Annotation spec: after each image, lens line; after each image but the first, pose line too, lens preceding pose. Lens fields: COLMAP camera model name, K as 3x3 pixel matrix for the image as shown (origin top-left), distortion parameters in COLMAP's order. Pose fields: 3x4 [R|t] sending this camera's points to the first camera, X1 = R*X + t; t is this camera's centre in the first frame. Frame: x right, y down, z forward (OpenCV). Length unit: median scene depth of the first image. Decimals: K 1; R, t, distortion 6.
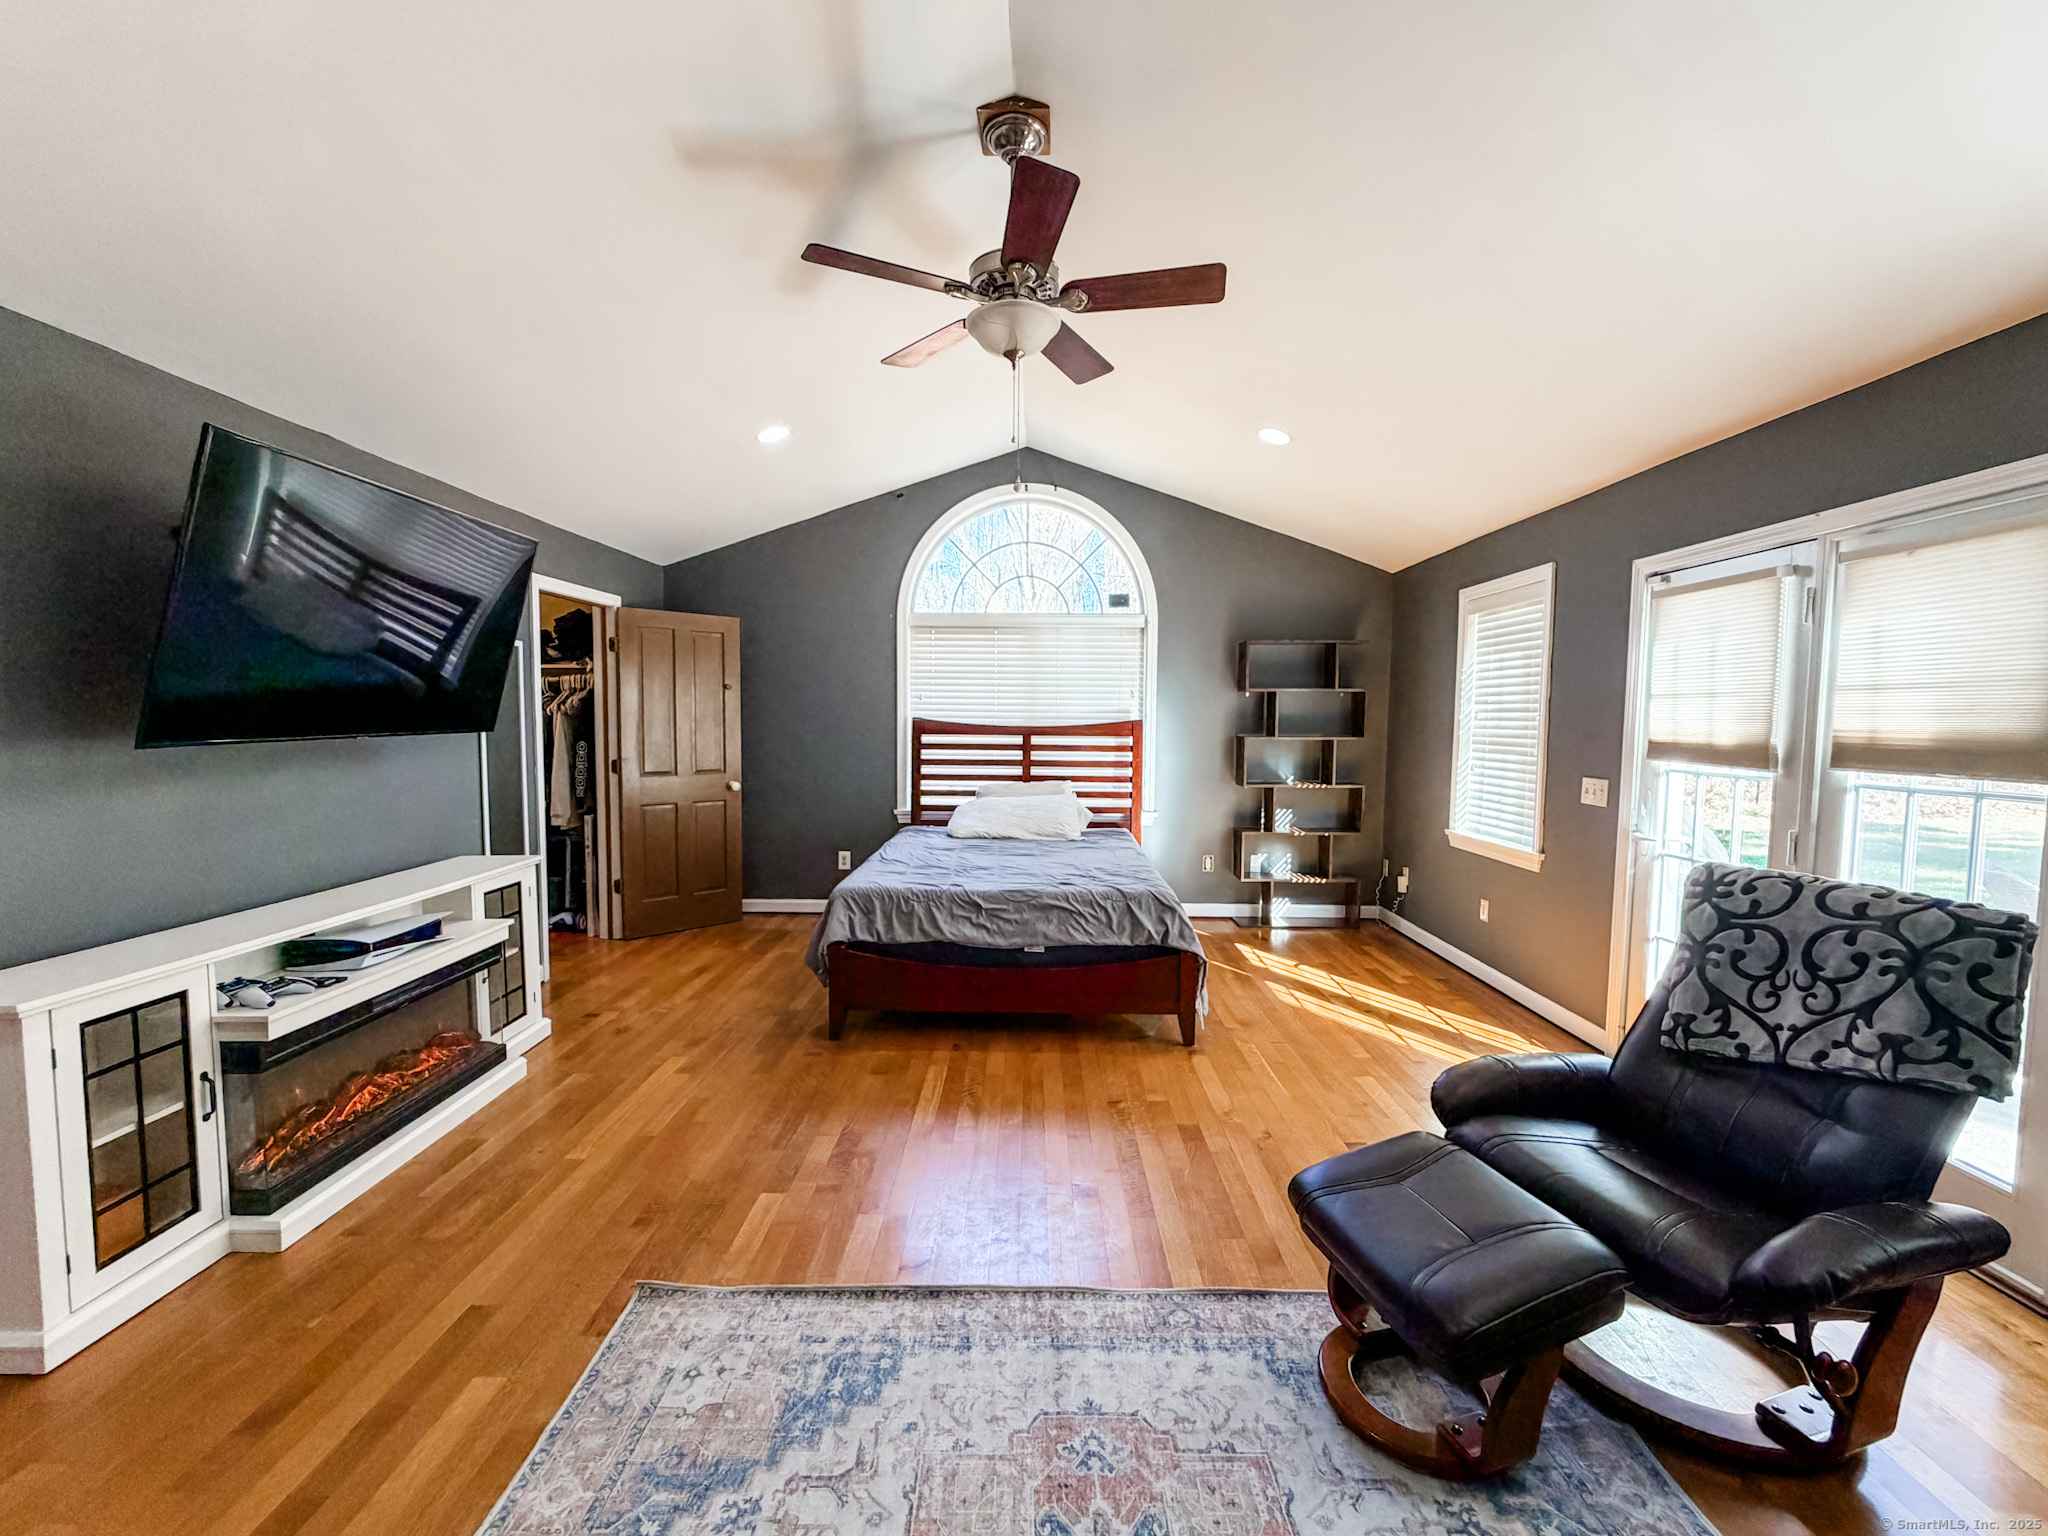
lens RADIAL K [[823.9, 0, 1068.4], [0, 823.9, 782.5], [0, 0, 1]] dist [-0.002337, 0.000663]
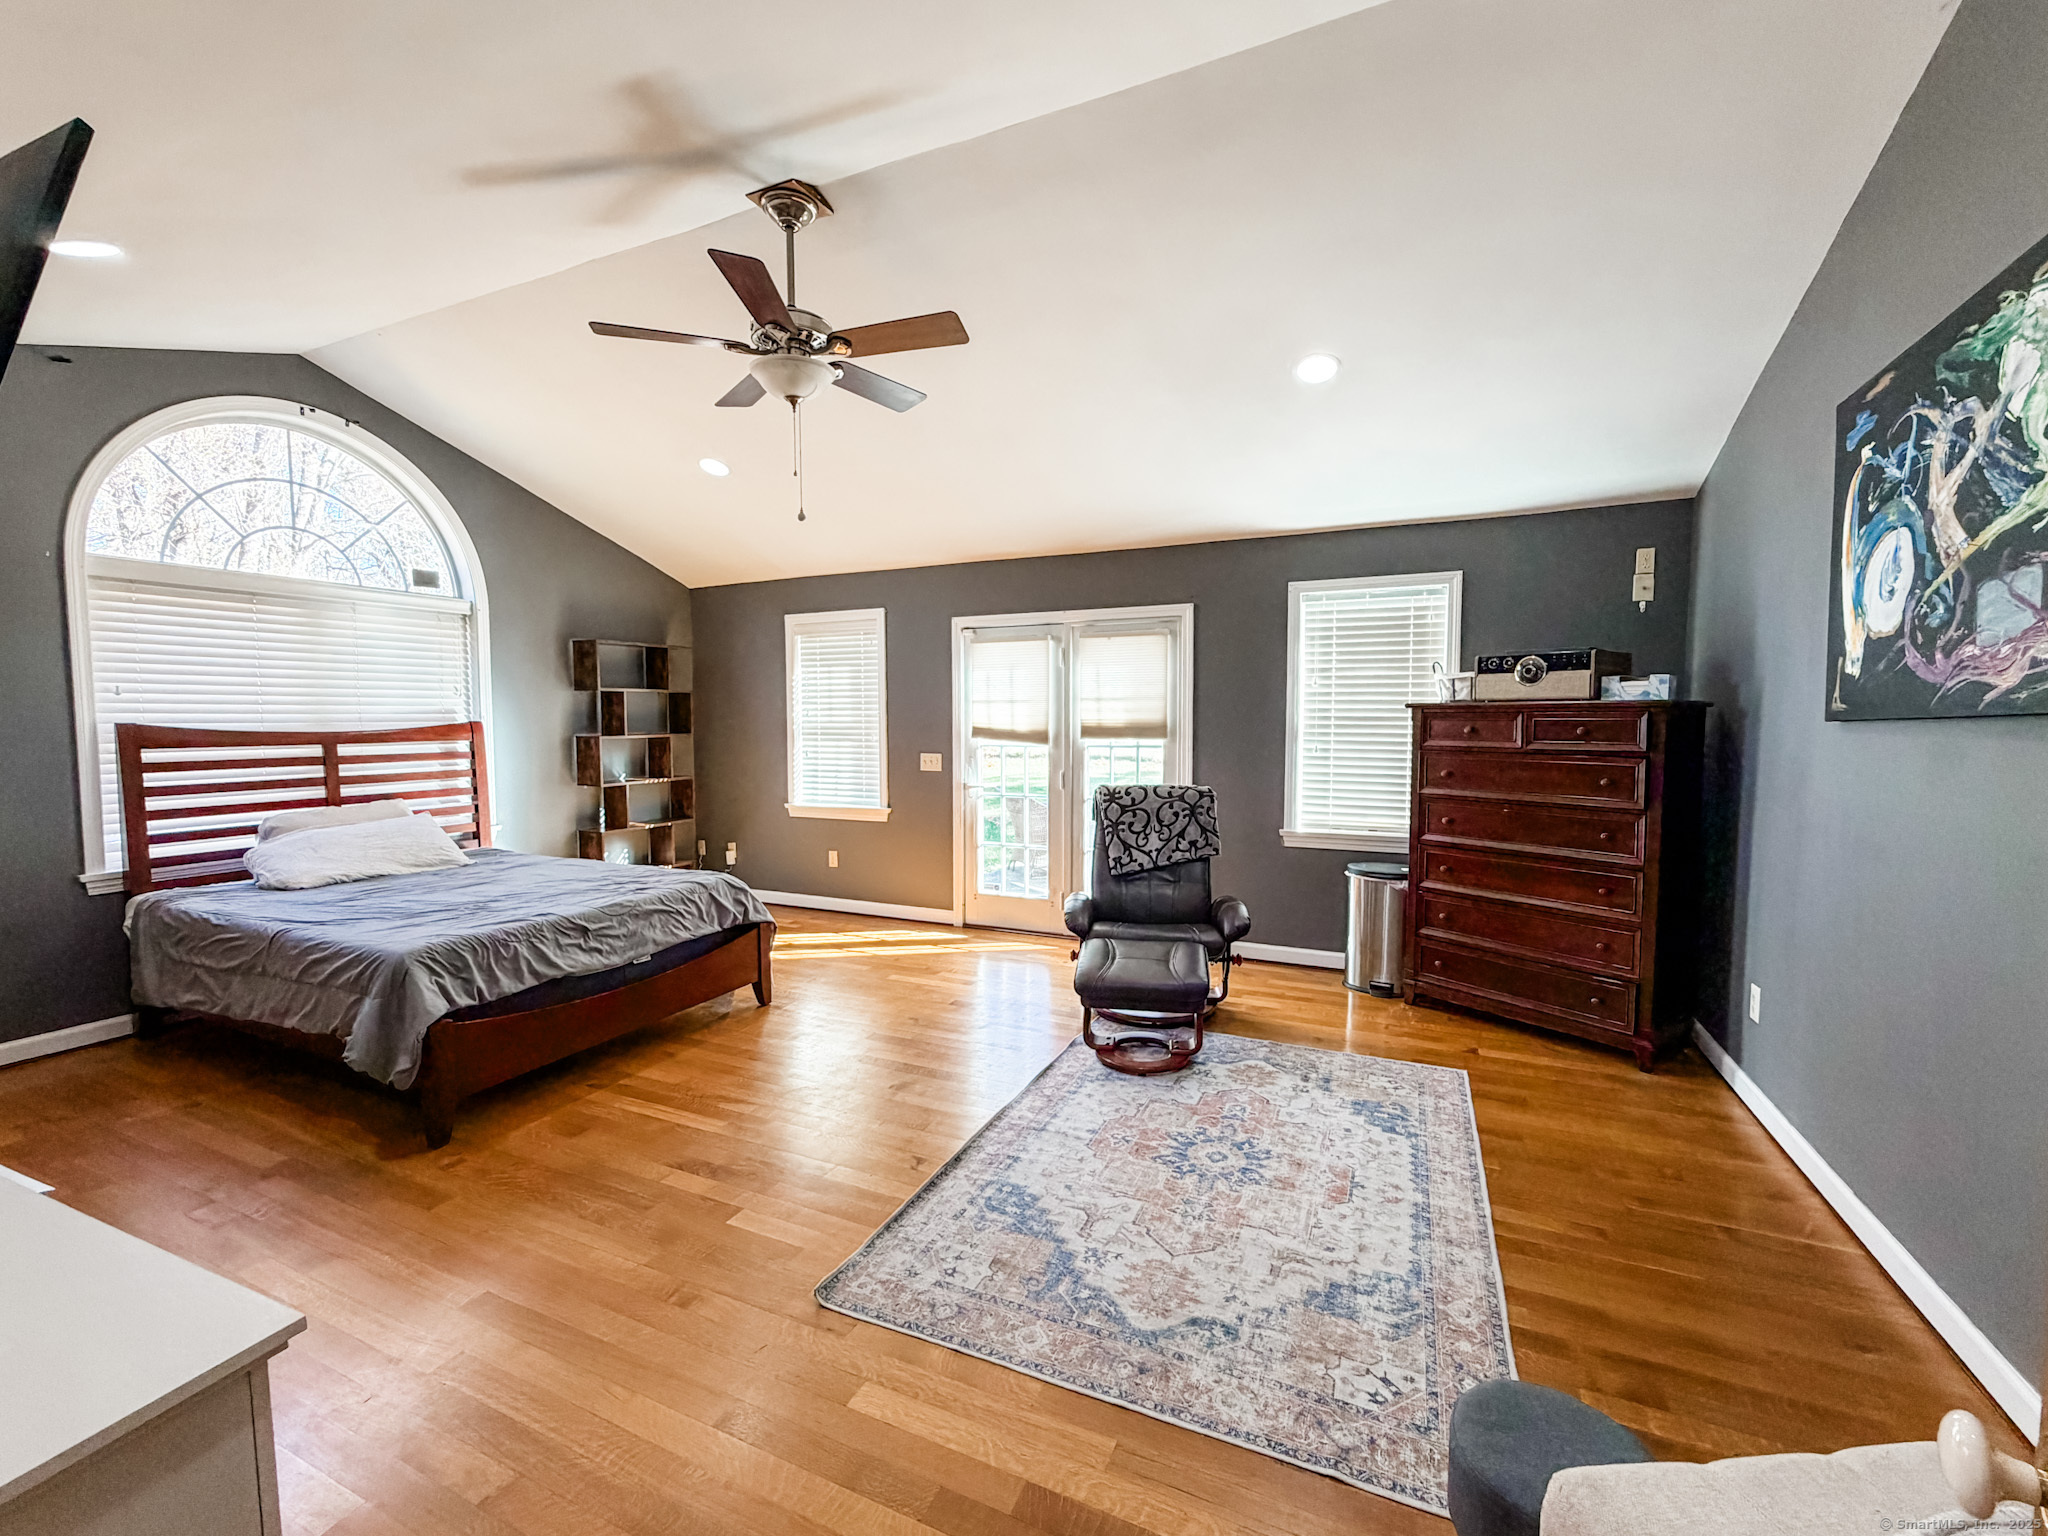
lens RADIAL K [[823.9, 0, 1004.8], [0, 823.9, 783.3], [0, 0, 1]] dist [-0.002337, 0.000663]
pose [[0.447293, -0.083806, 0.890452, -0.700864], [0.078064, 0.995459, 0.054476, -0.022740], [-0.890974, 0.045145, 0.451804, 0.176004]]
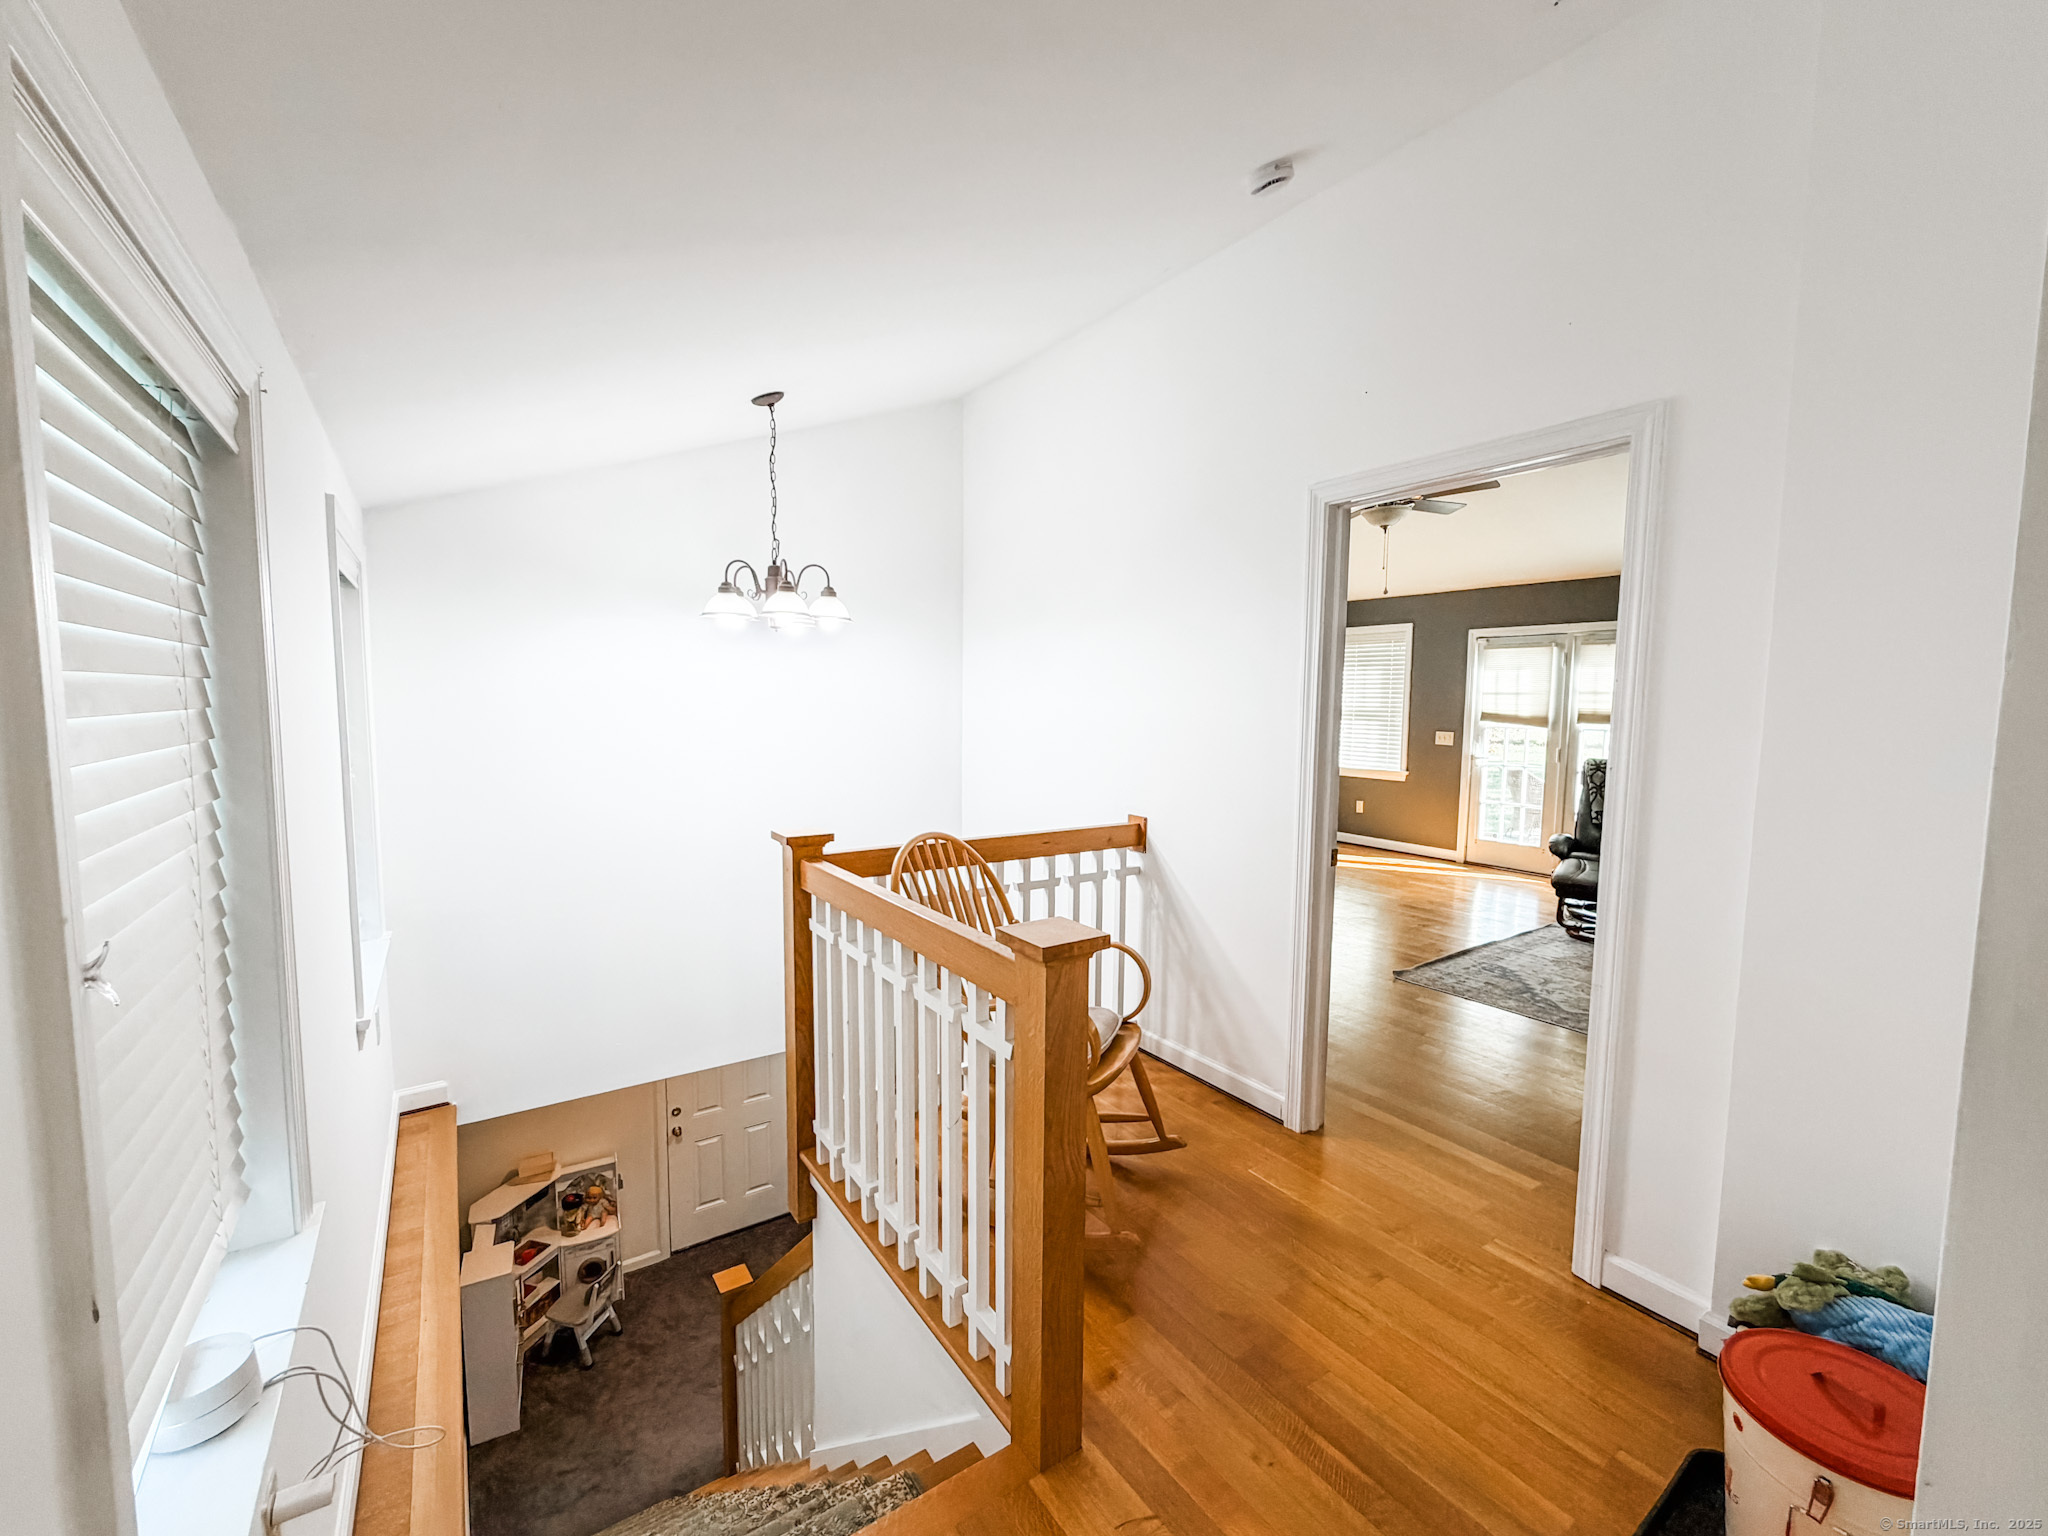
lens RADIAL K [[823.9, 0, 1037.9], [0, 823.9, 766.3], [0, 0, 1]] dist [-0.002337, 0.000663]
pose [[0.832423, -0.051411, 0.551750, -1.383452], [0.044193, 0.998675, 0.026380, -0.017618], [-0.552375, 0.002424, 0.833592, -0.166277]]
